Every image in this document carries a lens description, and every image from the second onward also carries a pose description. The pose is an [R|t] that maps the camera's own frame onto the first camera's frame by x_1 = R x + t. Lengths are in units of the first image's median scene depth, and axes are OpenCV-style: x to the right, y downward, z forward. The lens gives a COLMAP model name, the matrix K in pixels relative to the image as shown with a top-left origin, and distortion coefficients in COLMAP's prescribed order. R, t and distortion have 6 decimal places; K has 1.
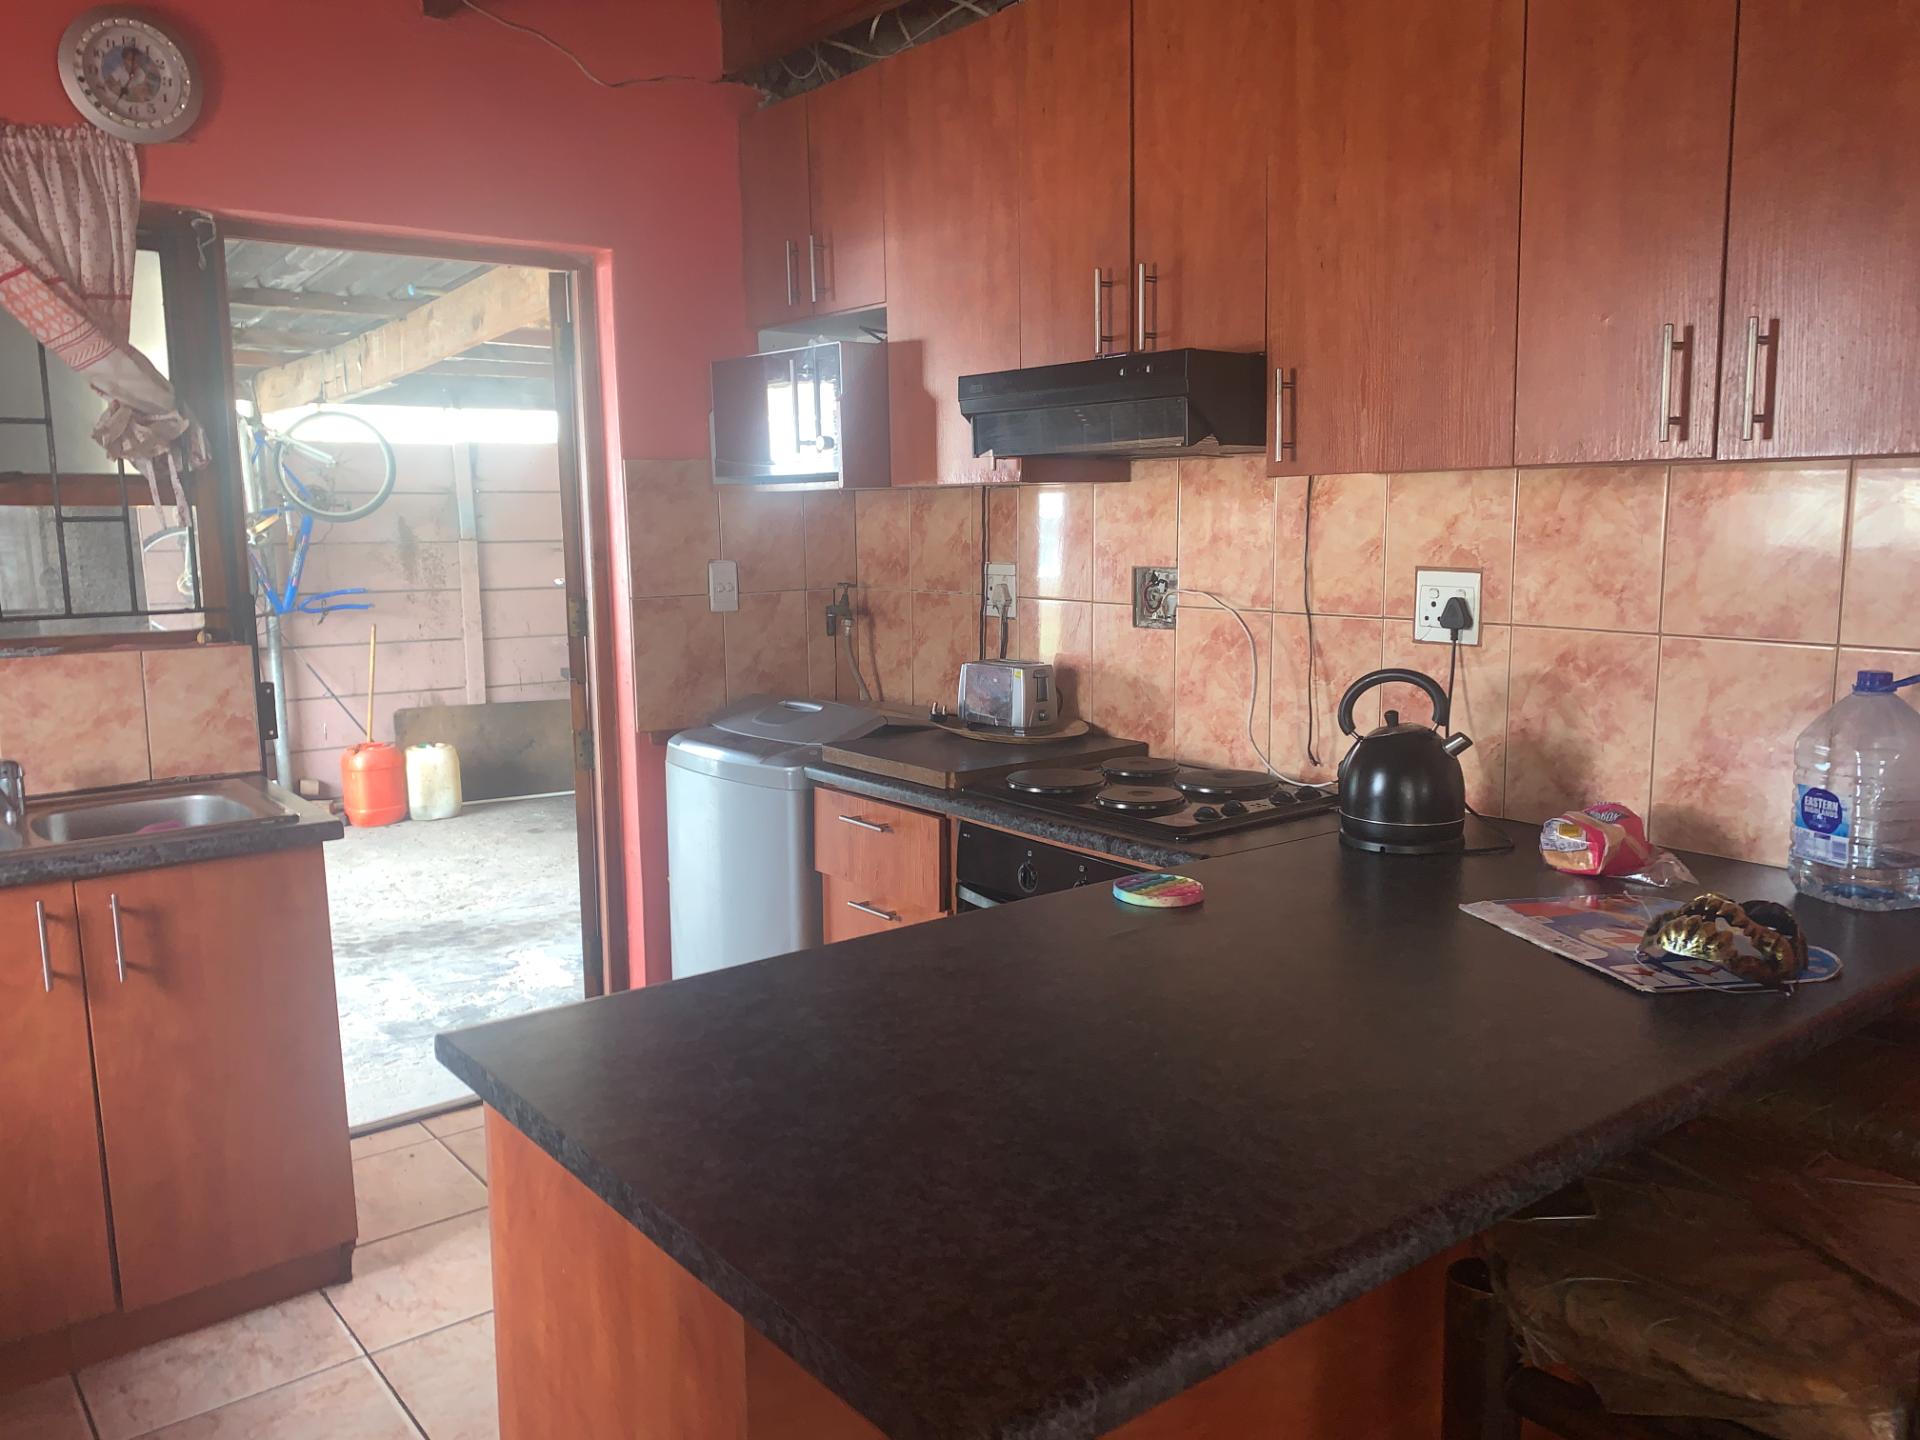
lens RADIAL K [[1443.1, 0, 954.6], [0, 1443.1, 742.0], [0, 0, 1]] dist [0.037297, -0.063744]
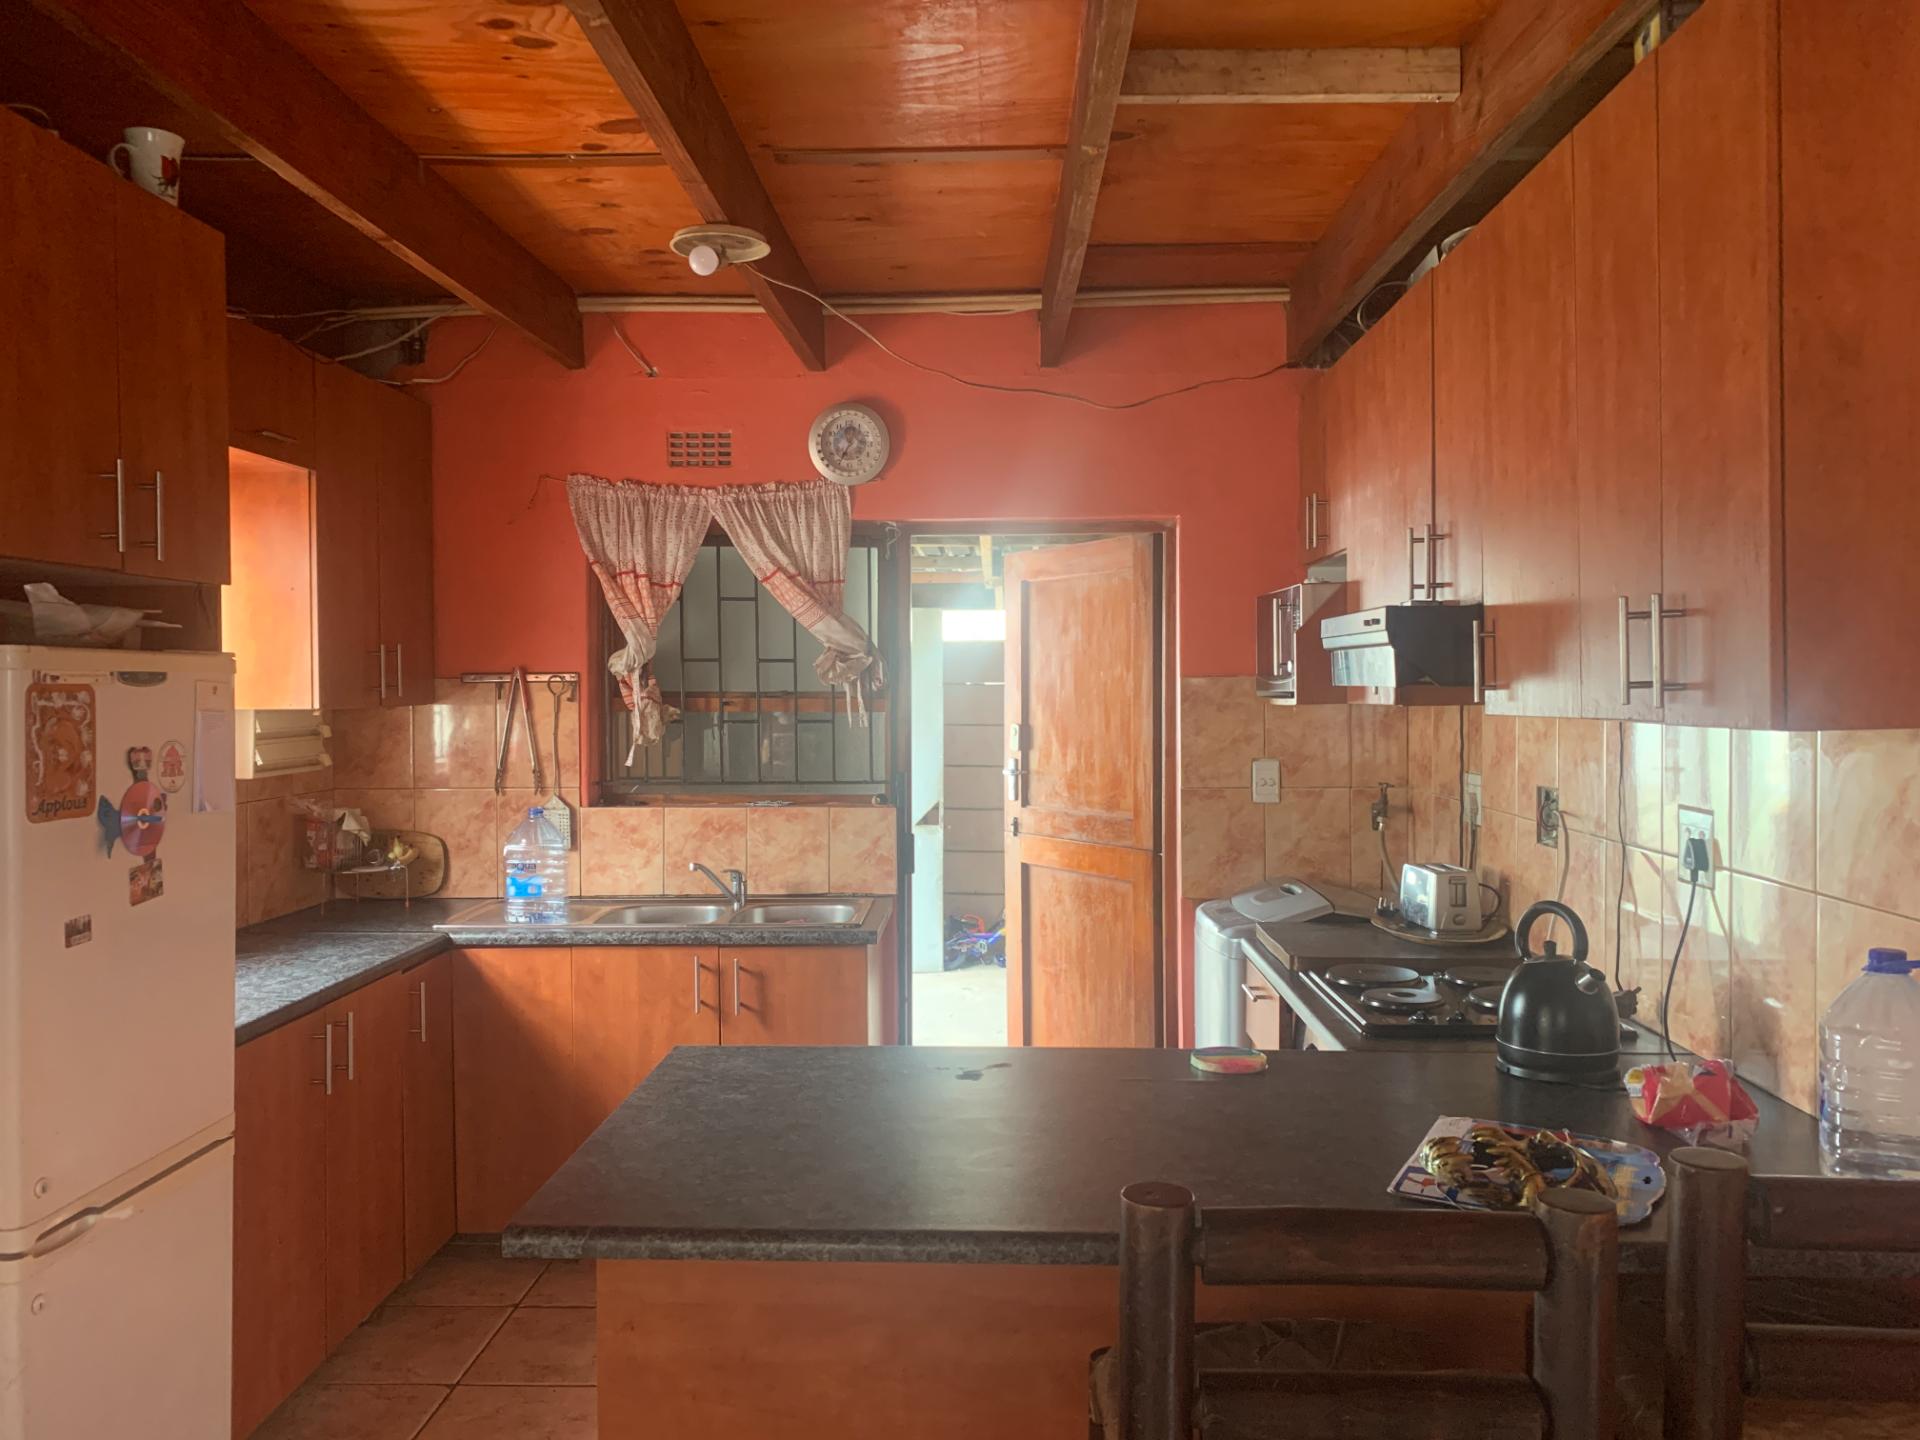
lens RADIAL K [[1453.3, 0, 950.8], [0, 1453.3, 725.0], [0, 0, 1]] dist [0.083191, -0.113046]
pose [[0.756906, 0.024632, -0.653060, 0.581993], [-0.105102, 0.990870, -0.084441, -0.035706], [0.645017, 0.132552, 0.752584, -0.088438]]
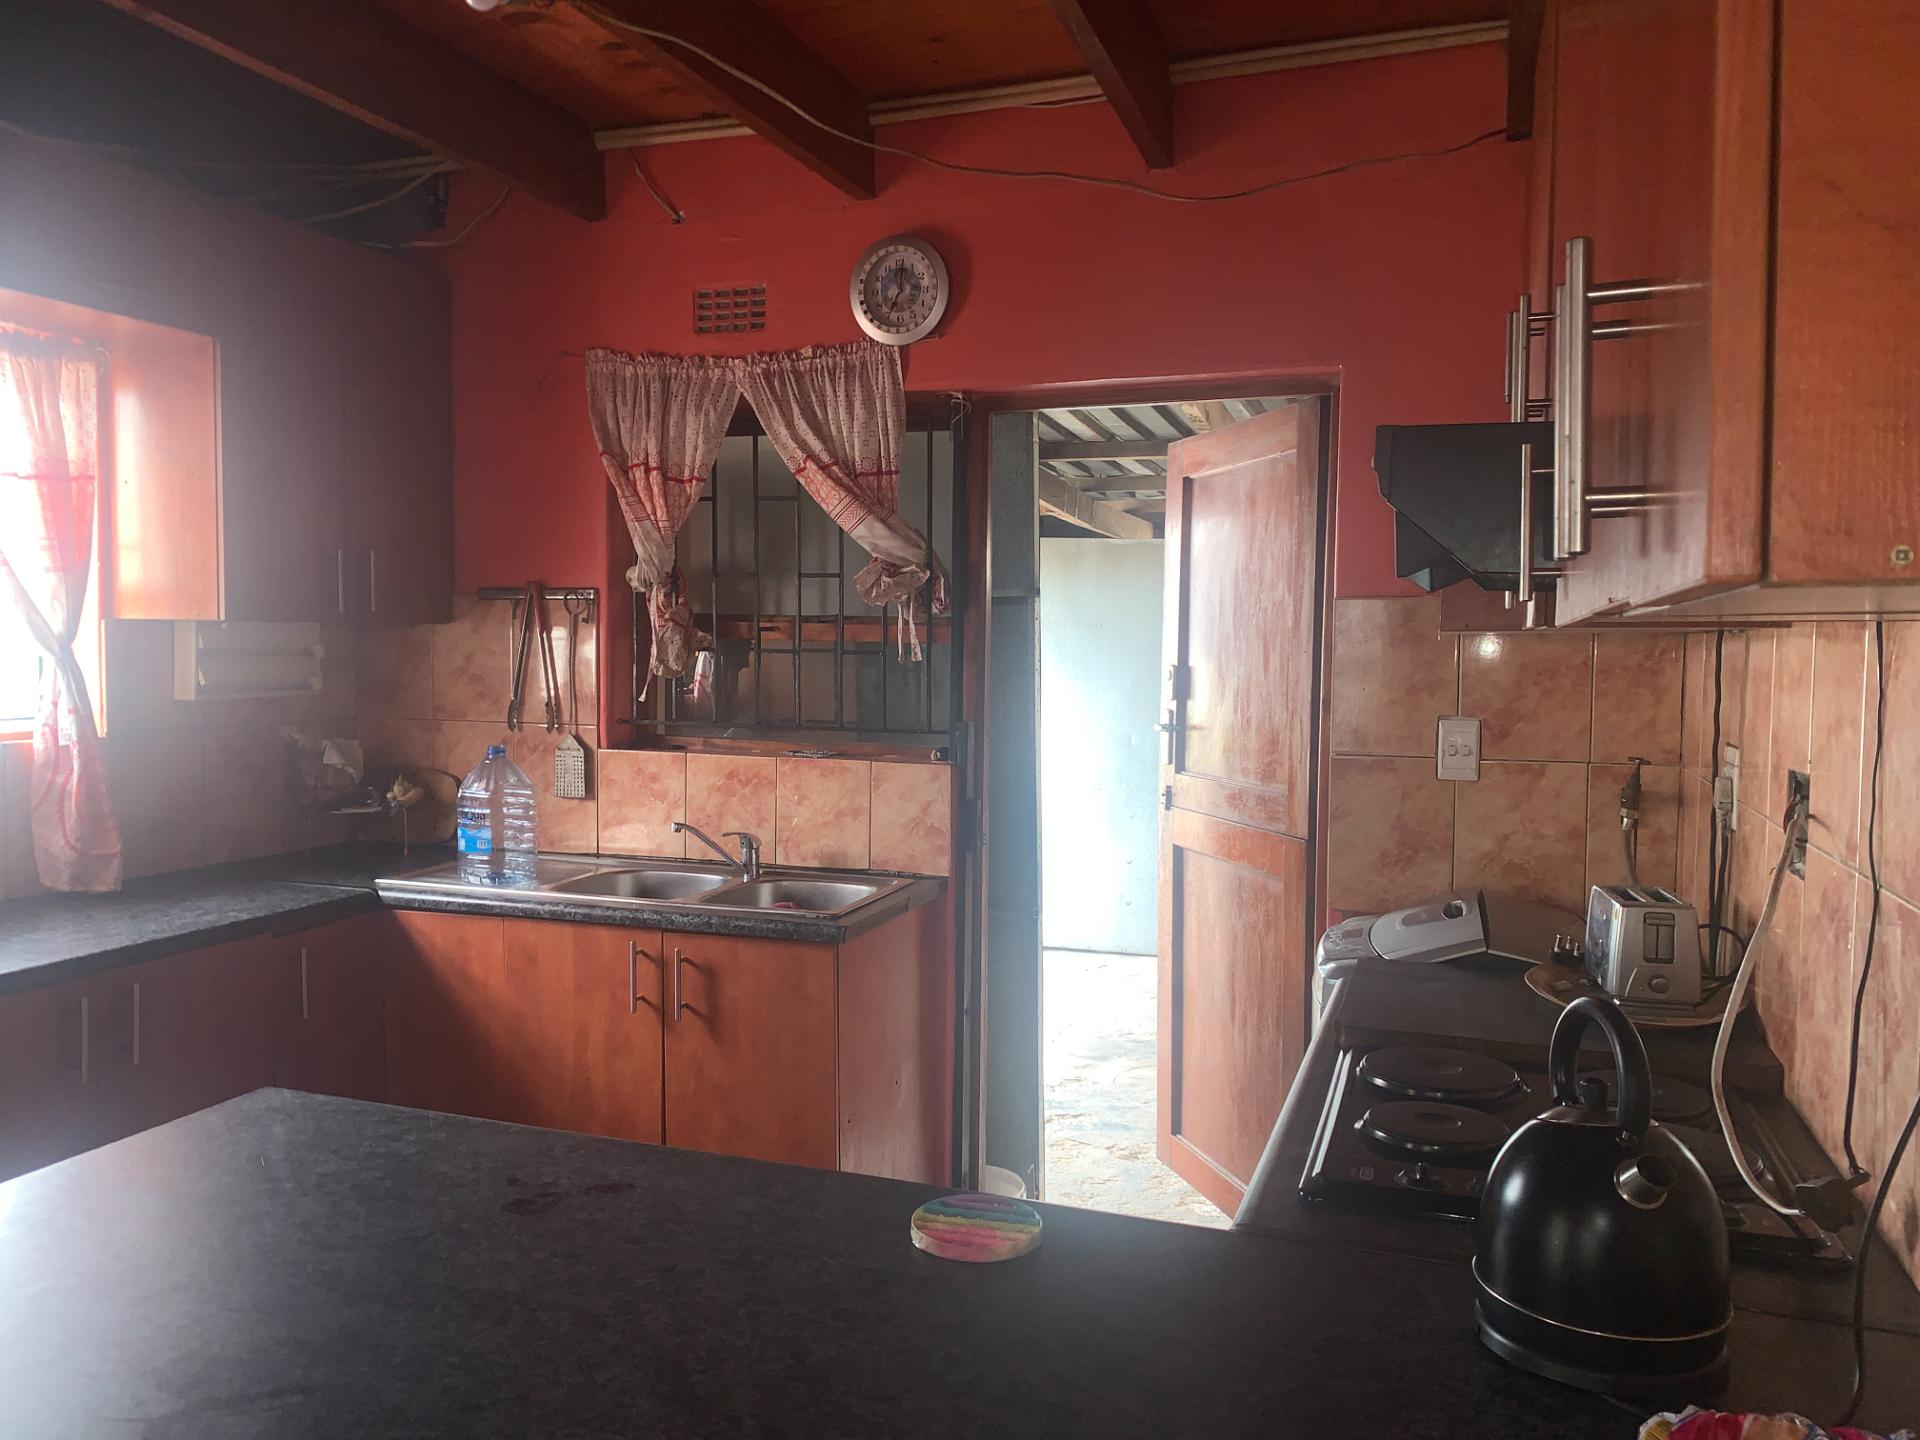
lens RADIAL K [[1445.1, 0, 939.4], [0, 1445.1, 728.7], [0, 0, 1]] dist [0.115009, -0.268276]
pose [[0.515568, 0.067431, -0.854191, 0.537113], [-0.150197, 0.988576, -0.012615, -0.090344], [0.843582, 0.134801, 0.519806, 0.458342]]
